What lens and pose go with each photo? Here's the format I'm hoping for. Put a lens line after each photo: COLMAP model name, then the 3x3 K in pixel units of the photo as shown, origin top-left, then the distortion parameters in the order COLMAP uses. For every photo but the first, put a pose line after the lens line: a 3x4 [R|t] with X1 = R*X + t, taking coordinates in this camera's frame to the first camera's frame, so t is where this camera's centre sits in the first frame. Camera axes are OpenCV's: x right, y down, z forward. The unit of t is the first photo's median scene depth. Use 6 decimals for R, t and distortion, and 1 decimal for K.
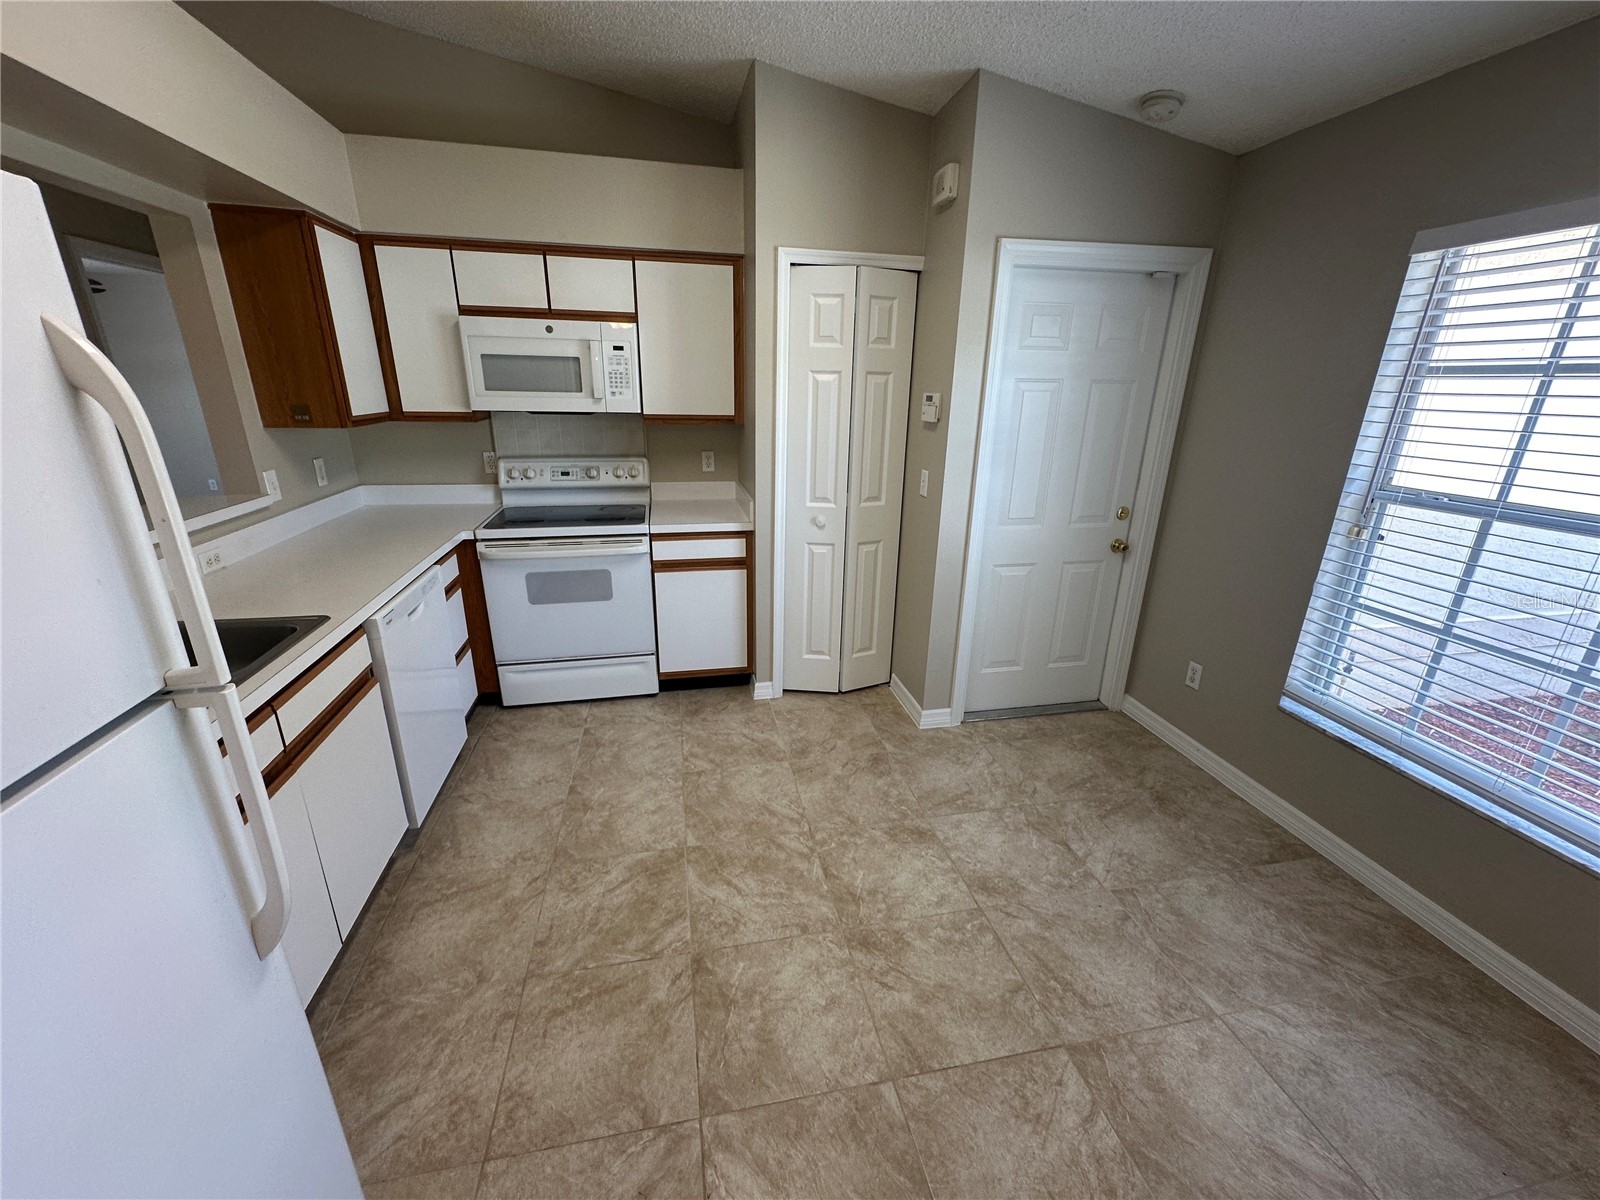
lens RADIAL K [[639.2, 0, 798.7], [0, 639.2, 599.4], [0, 0, 1]] dist [-0.003385, 0.001541]
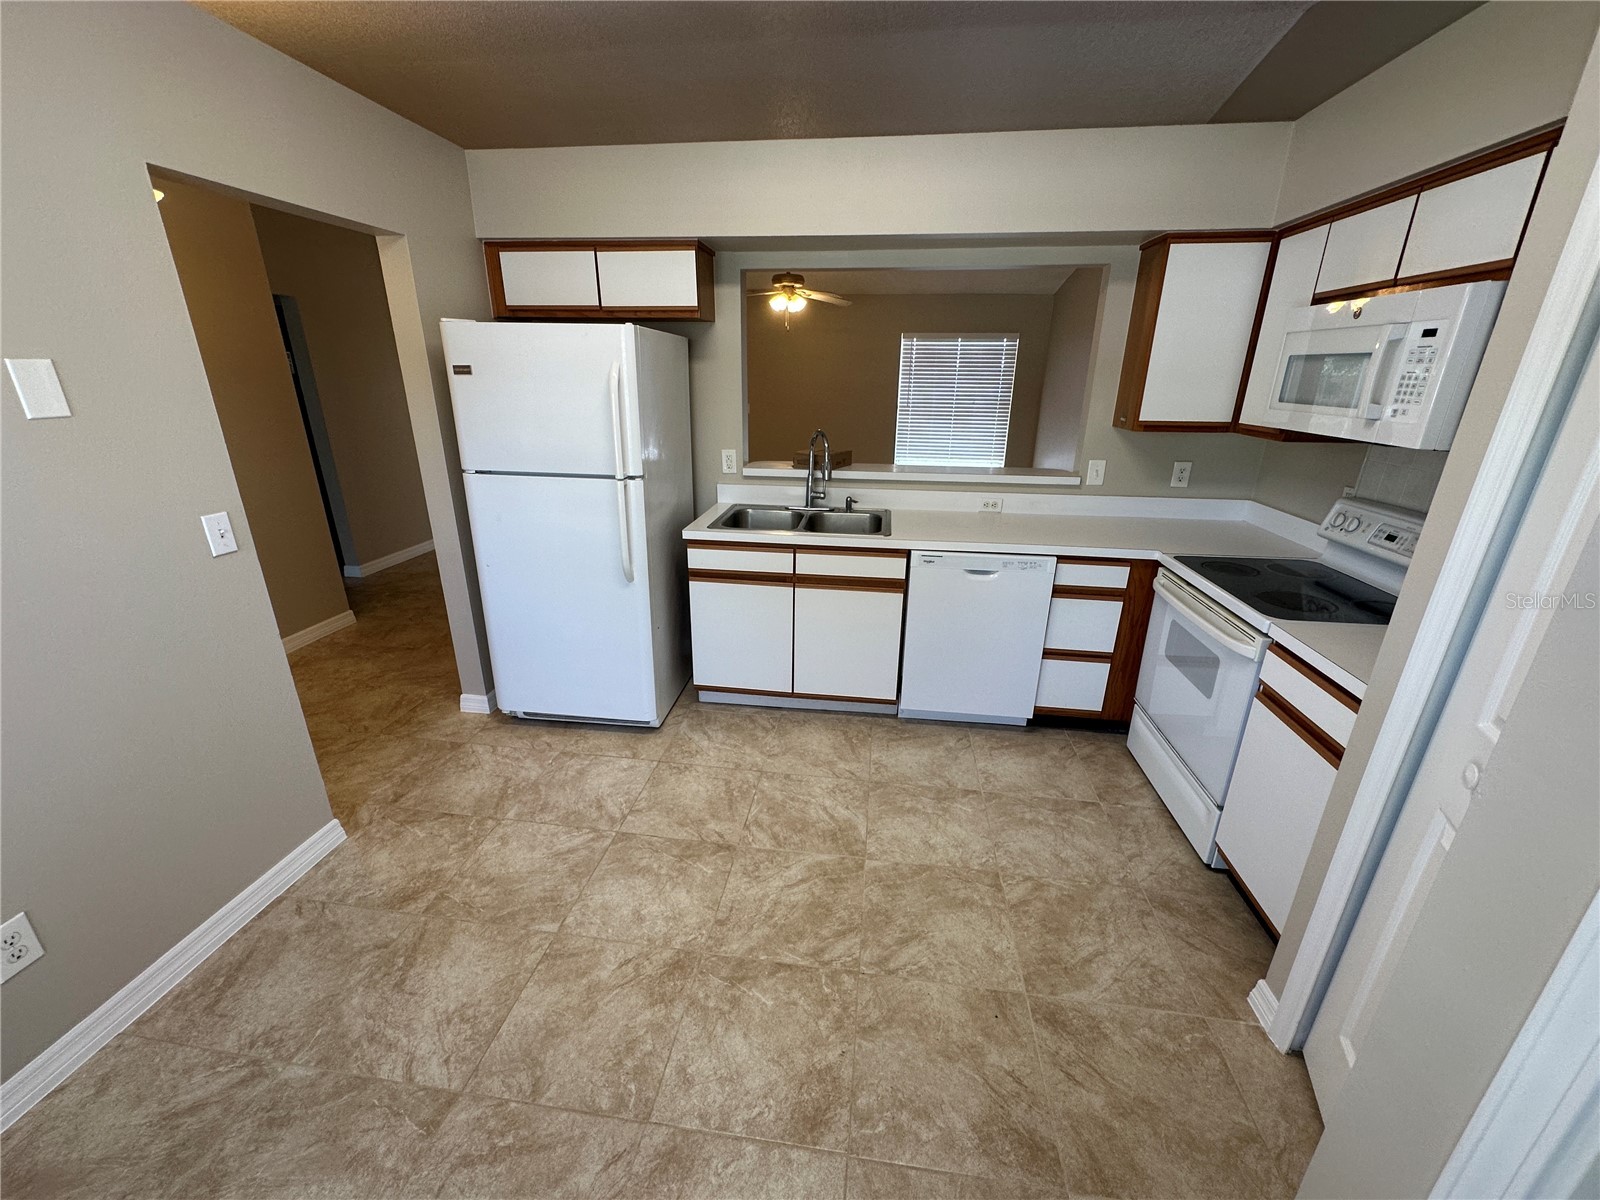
lens RADIAL K [[639.2, 0, 796.5], [0, 639.2, 599.4], [0, 0, 1]] dist [-0.003385, 0.001541]
pose [[-0.334648, 0.295887, -0.894685, 0.514387], [-0.319470, 0.857579, 0.403110, -0.262149], [0.886538, 0.420725, -0.192460, 0.774854]]
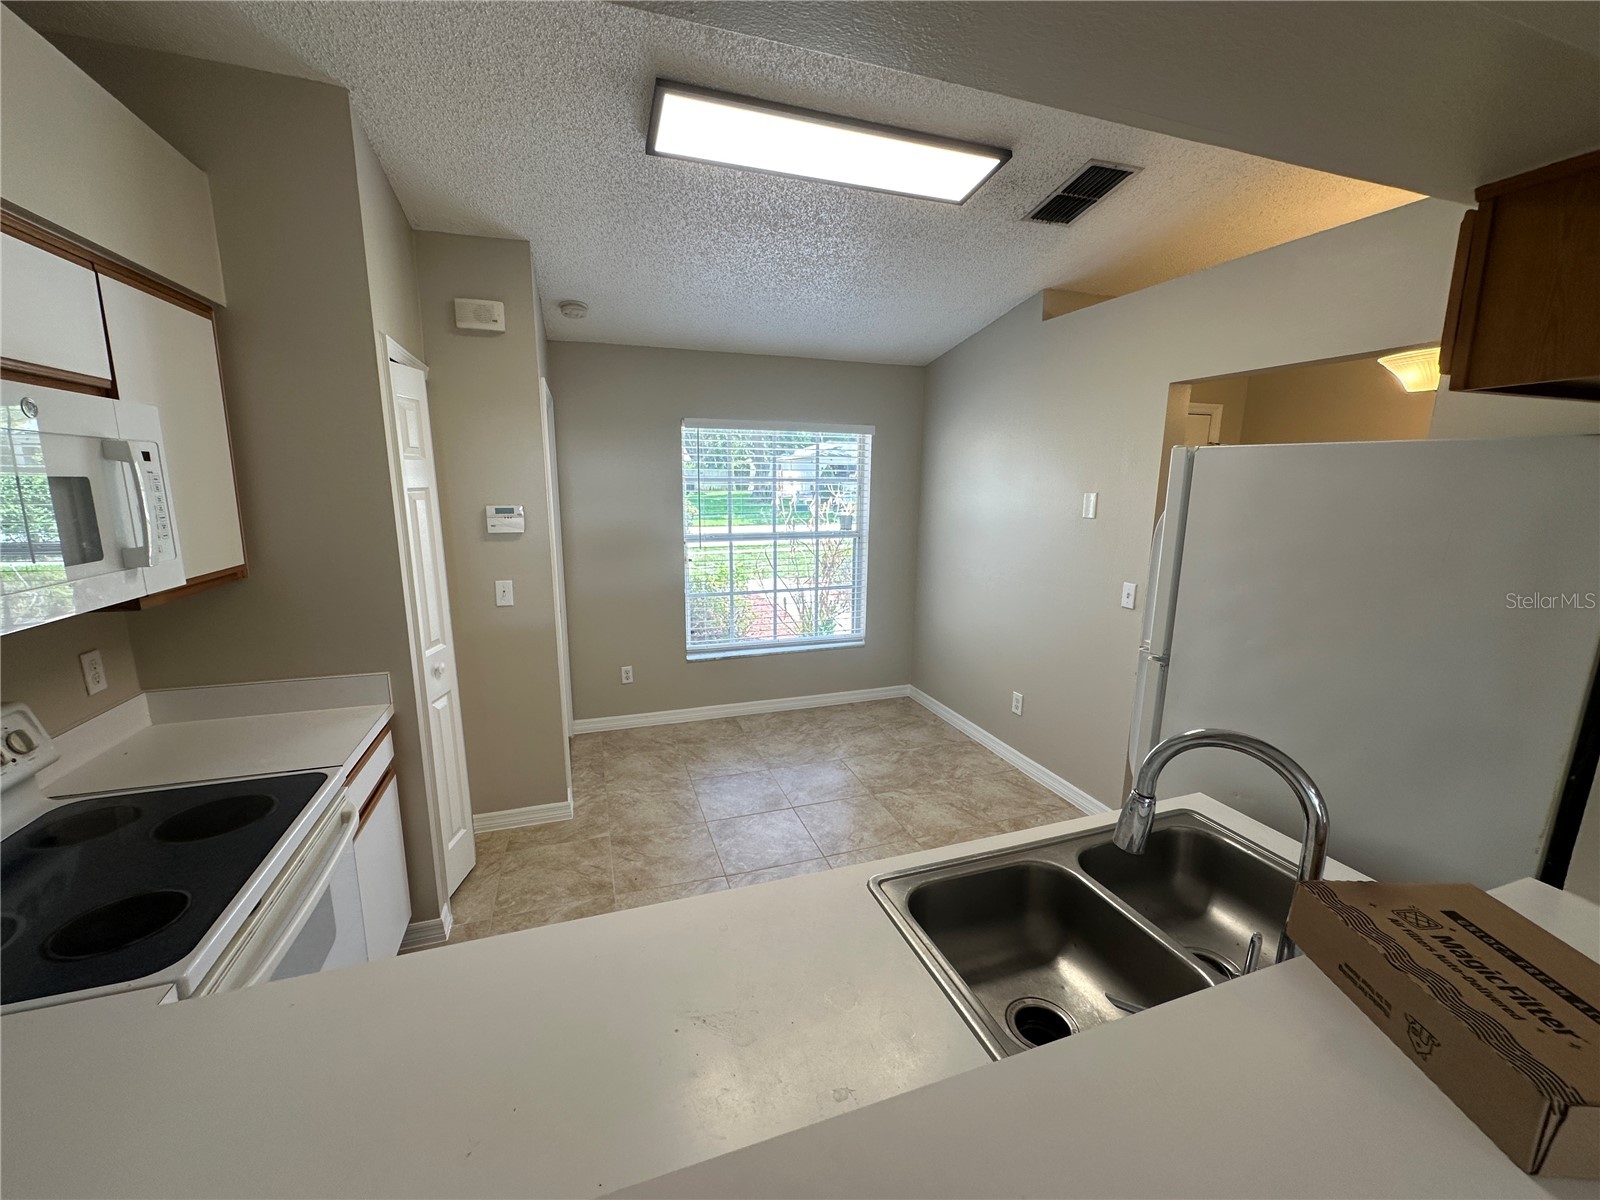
lens RADIAL K [[639.2, 0, 799.2], [0, 639.2, 603.2], [0, 0, 1]] dist [-0.003385, 0.001541]
pose [[-0.129770, -0.212105, 0.968593, -0.874916], [0.311794, 0.918571, 0.242924, -0.282521], [-0.941246, 0.333526, -0.053070, 0.670138]]
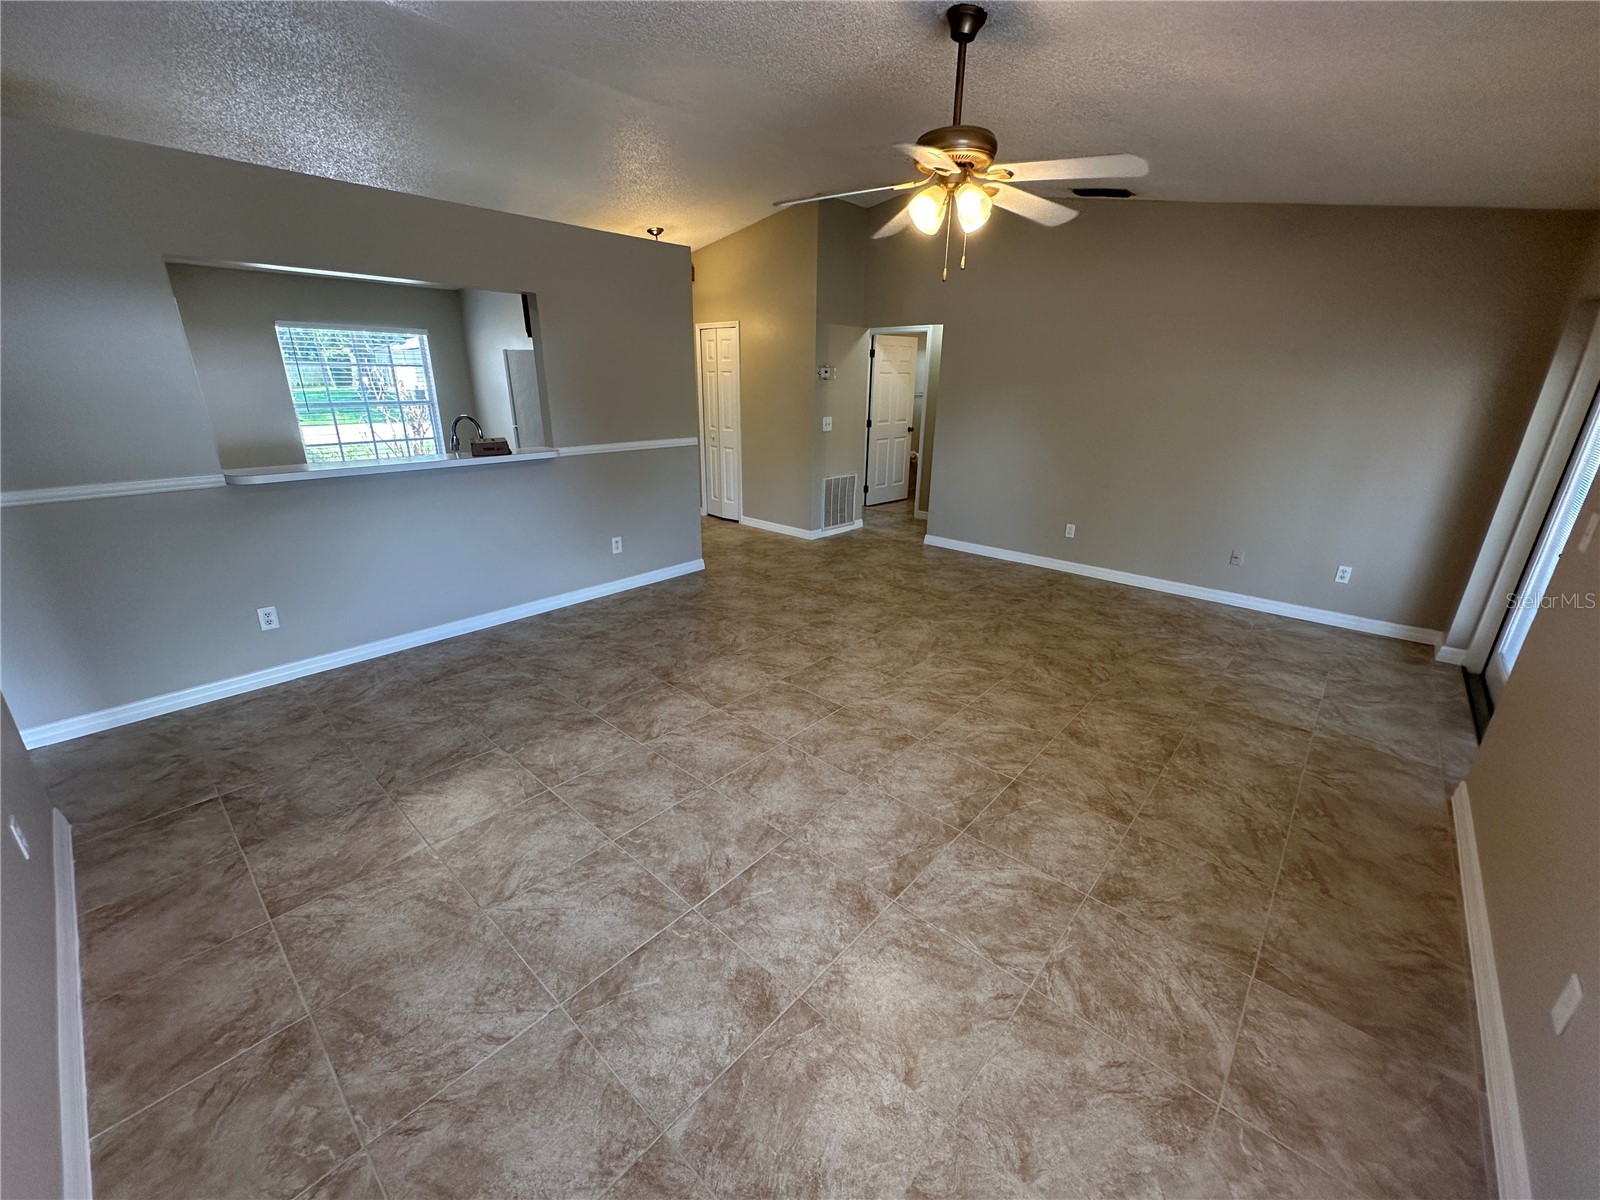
lens RADIAL K [[639.2, 0, 799.8], [0, 639.2, 599.3], [0, 0, 1]] dist [-0.003385, 0.001541]
pose [[-0.596334, -0.291558, 0.747917, -2.337985], [0.239192, 0.824849, 0.512262, -0.301976], [-0.766272, 0.484374, -0.422147, 0.708742]]
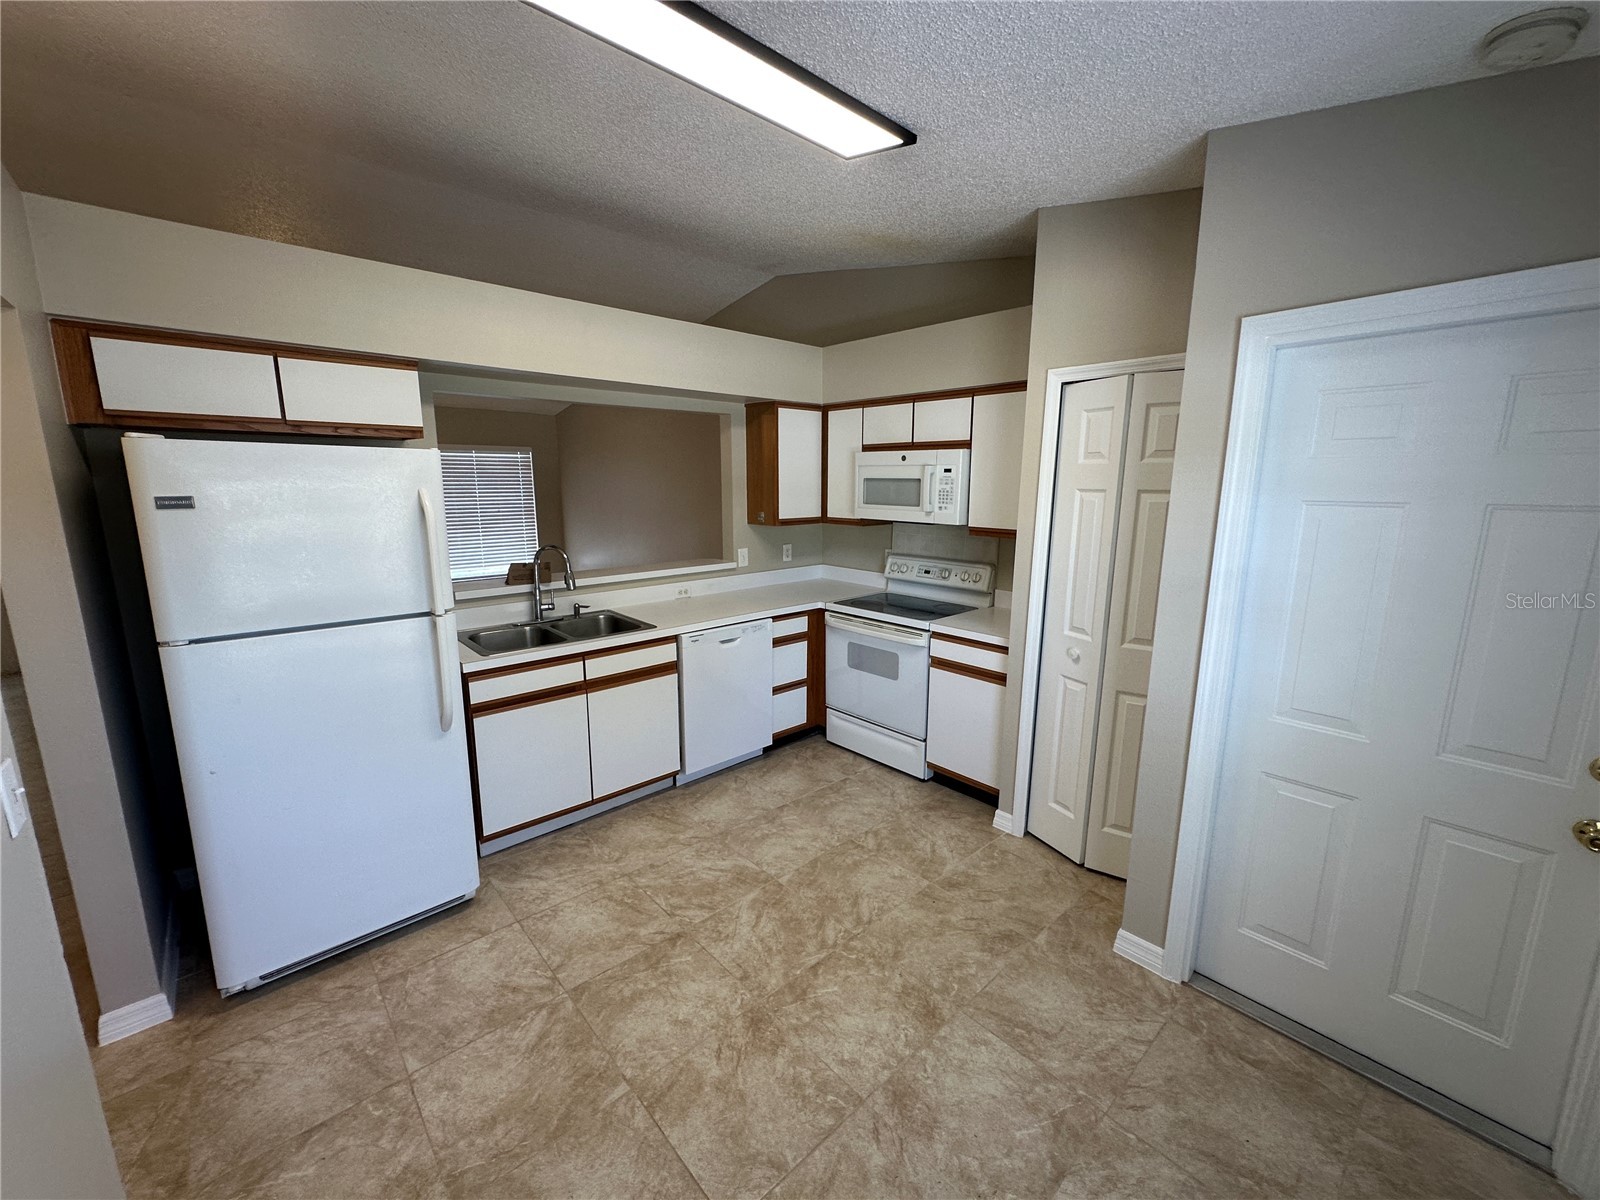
lens RADIAL K [[639.2, 0, 798.3], [0, 639.2, 599.4], [0, 0, 1]] dist [-0.003385, 0.001541]
pose [[0.508704, 0.142870, -0.849004, 0.647033], [-0.272212, 0.962237, -0.001179, -0.101678], [0.816774, 0.231709, 0.528385, 0.240123]]
